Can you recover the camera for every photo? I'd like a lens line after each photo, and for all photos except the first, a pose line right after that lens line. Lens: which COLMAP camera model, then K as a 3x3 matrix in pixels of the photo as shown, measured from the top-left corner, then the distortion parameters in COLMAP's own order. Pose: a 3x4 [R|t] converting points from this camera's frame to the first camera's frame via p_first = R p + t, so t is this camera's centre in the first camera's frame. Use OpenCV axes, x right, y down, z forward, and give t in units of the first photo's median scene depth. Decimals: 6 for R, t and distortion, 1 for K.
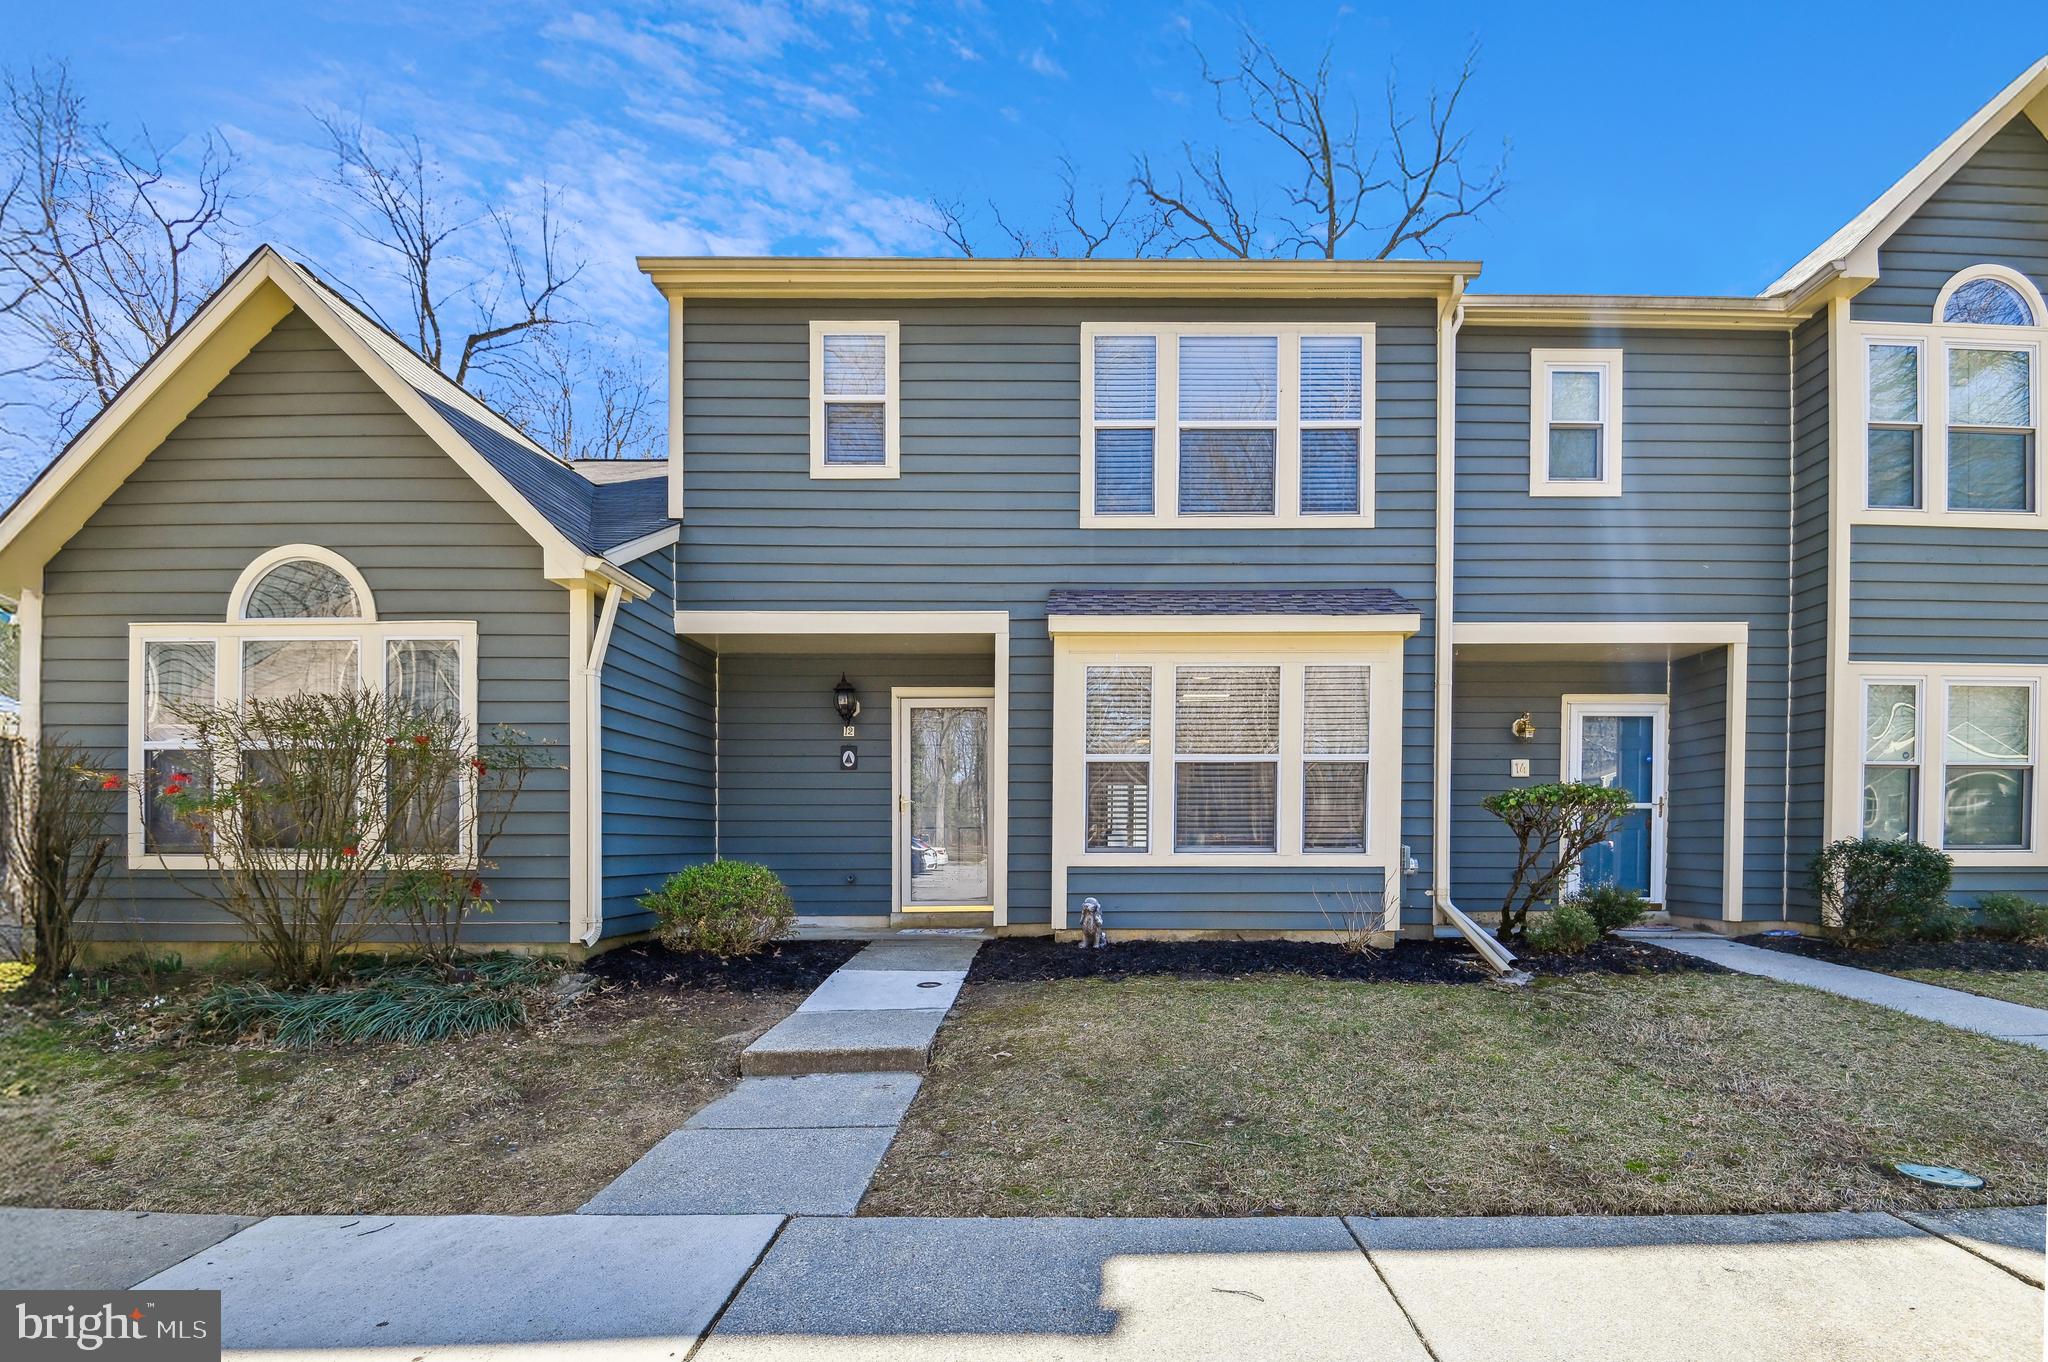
lens RADIAL K [[937.2, 0, 1027.3], [0, 937.2, 867.2], [0, 0, 1]] dist [0.017163, -0.024099]
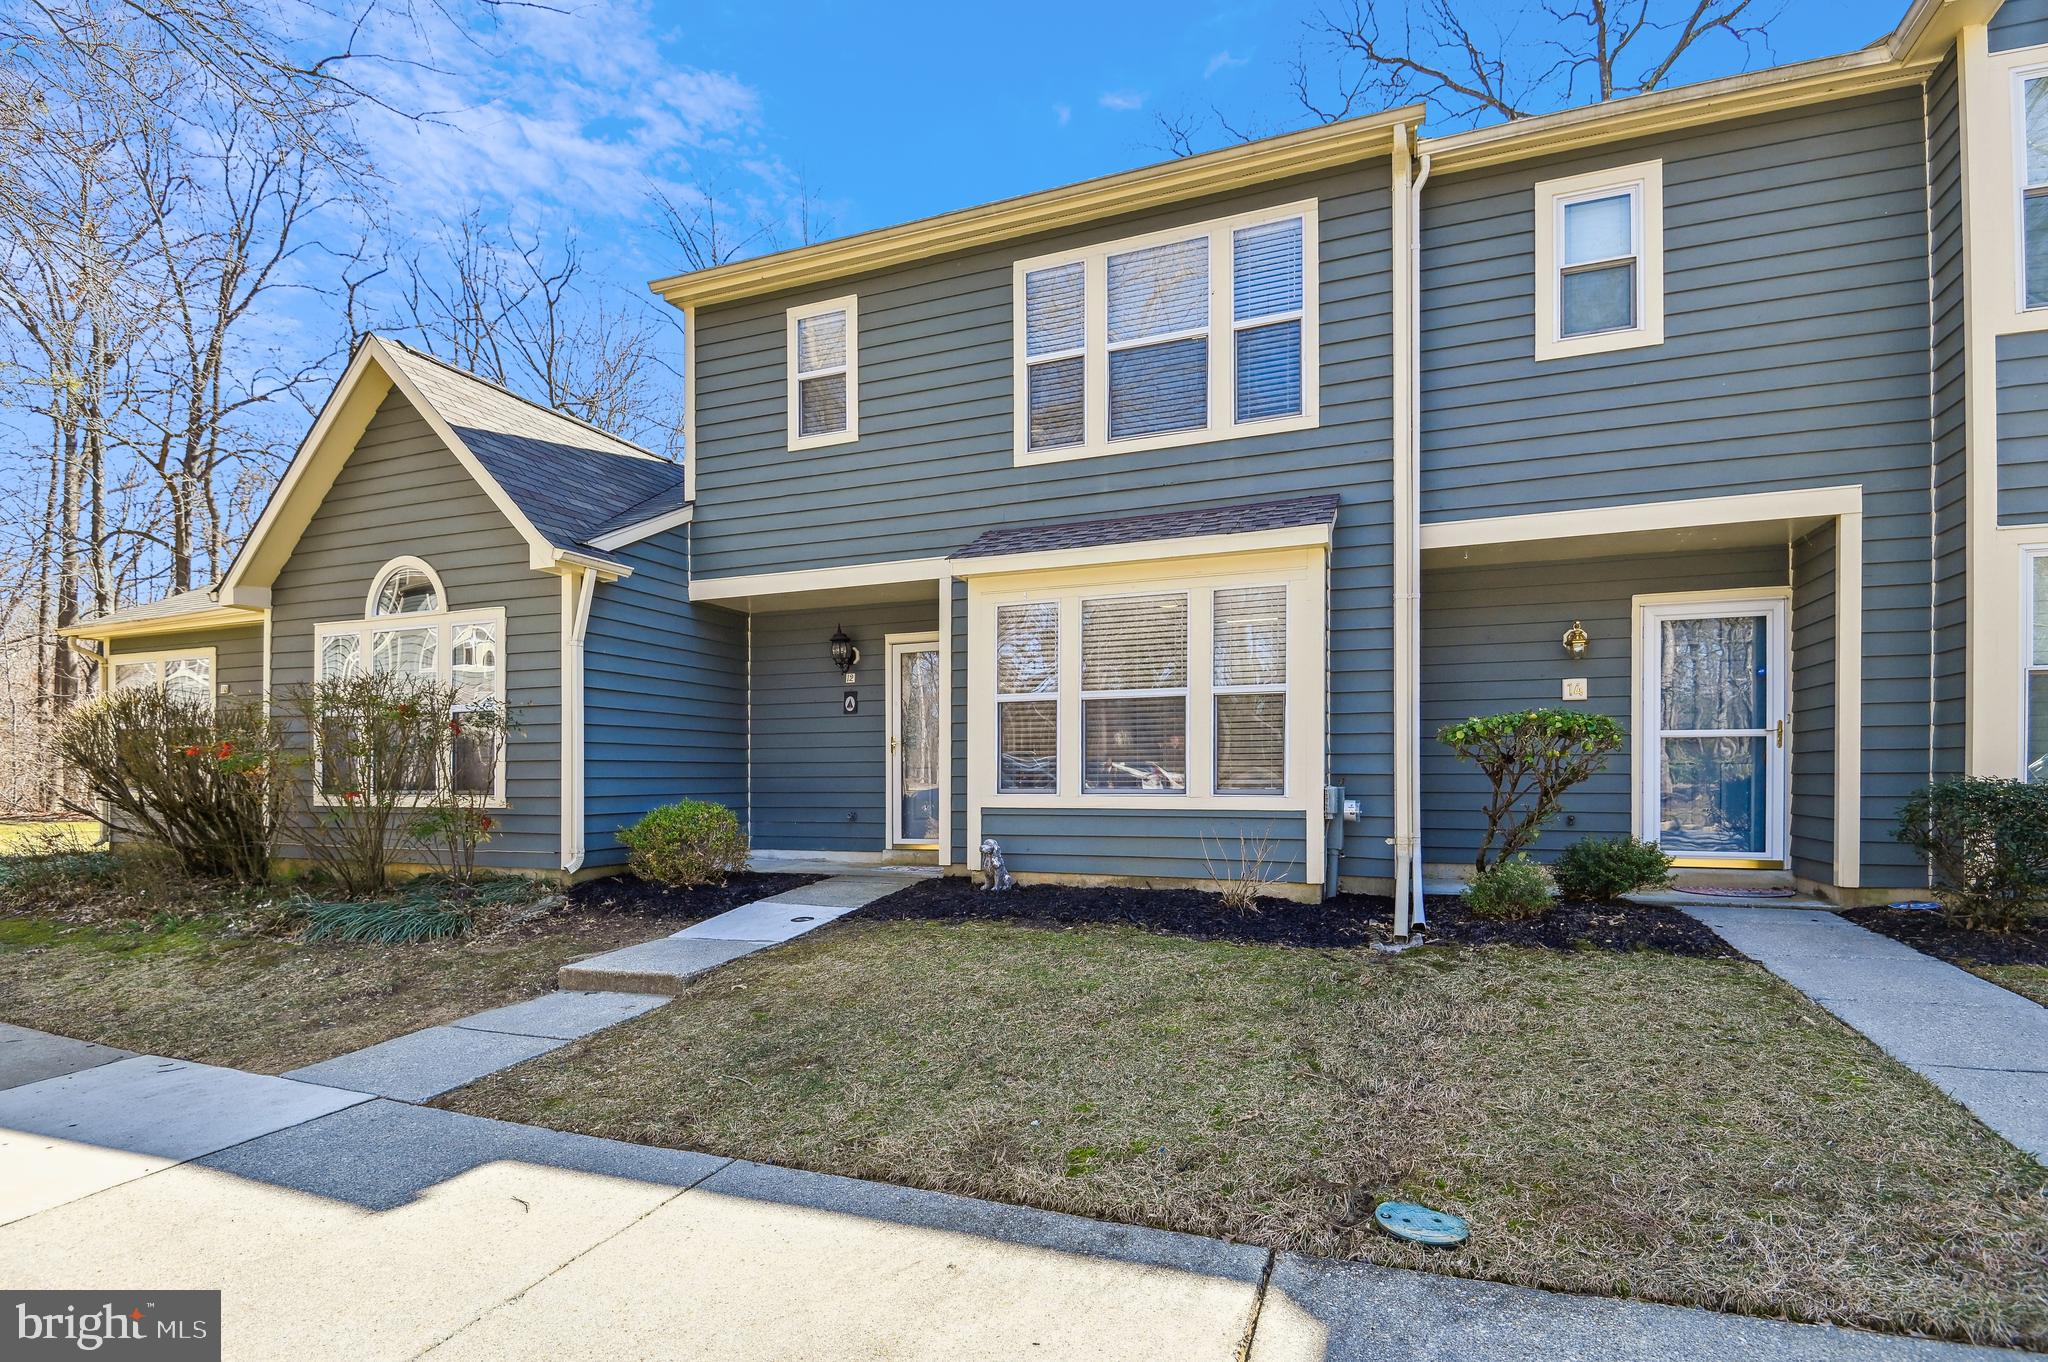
lens RADIAL K [[971.0, 0, 1020.1], [0, 971.0, 783.7], [0, 0, 1]] dist [0.011236, -0.015846]
pose [[0.931444, -0.001783, -0.363881, 0.439623], [-0.003796, 0.999886, -0.014616, -0.010976], [0.363865, 0.014996, 0.931331, 0.049309]]
